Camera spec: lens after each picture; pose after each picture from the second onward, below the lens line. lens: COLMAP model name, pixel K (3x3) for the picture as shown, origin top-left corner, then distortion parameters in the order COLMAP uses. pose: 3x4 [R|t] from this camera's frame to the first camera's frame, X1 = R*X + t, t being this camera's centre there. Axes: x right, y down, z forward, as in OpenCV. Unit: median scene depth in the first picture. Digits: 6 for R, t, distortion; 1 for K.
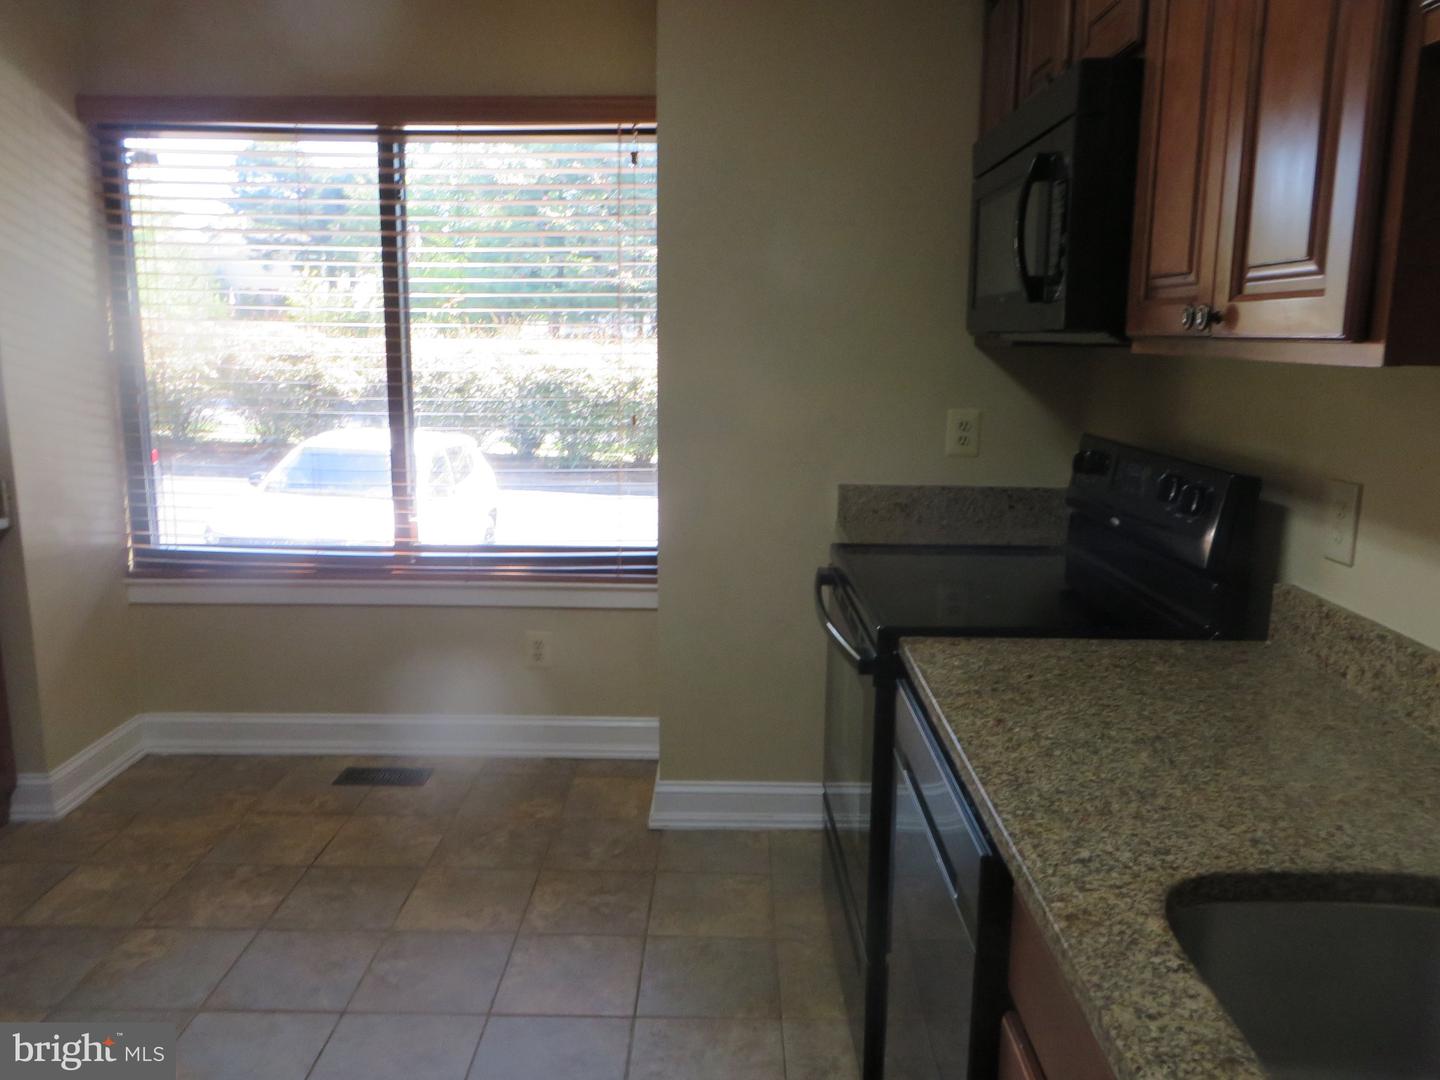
lens RADIAL K [[1074.7, 0, 715.1], [0, 1074.7, 536.4], [0, 0, 1]] dist [-0.009677, -0.001357]
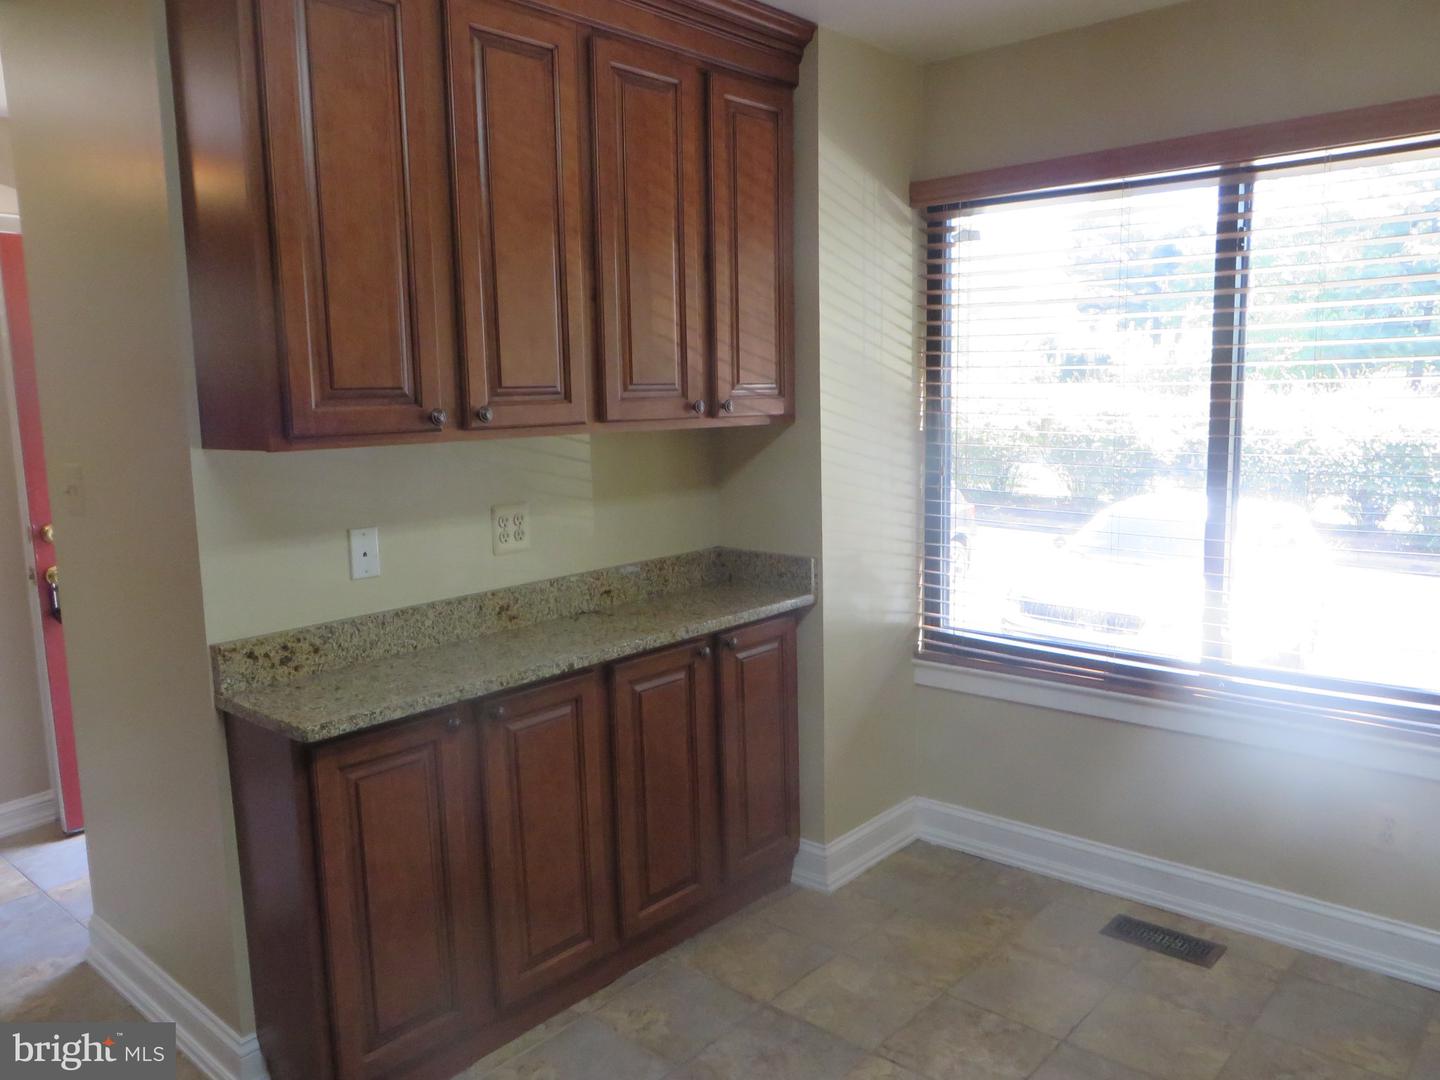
lens RADIAL K [[1074.7, 0, 733.8], [0, 1074.7, 528.1], [0, 0, 1]] dist [-0.009677, -0.001357]
pose [[0.760551, 0.058655, -0.646623, -0.040933], [-0.096320, 0.995084, -0.023027, -0.039806], [0.642094, 0.079796, 0.762462, 0.122576]]
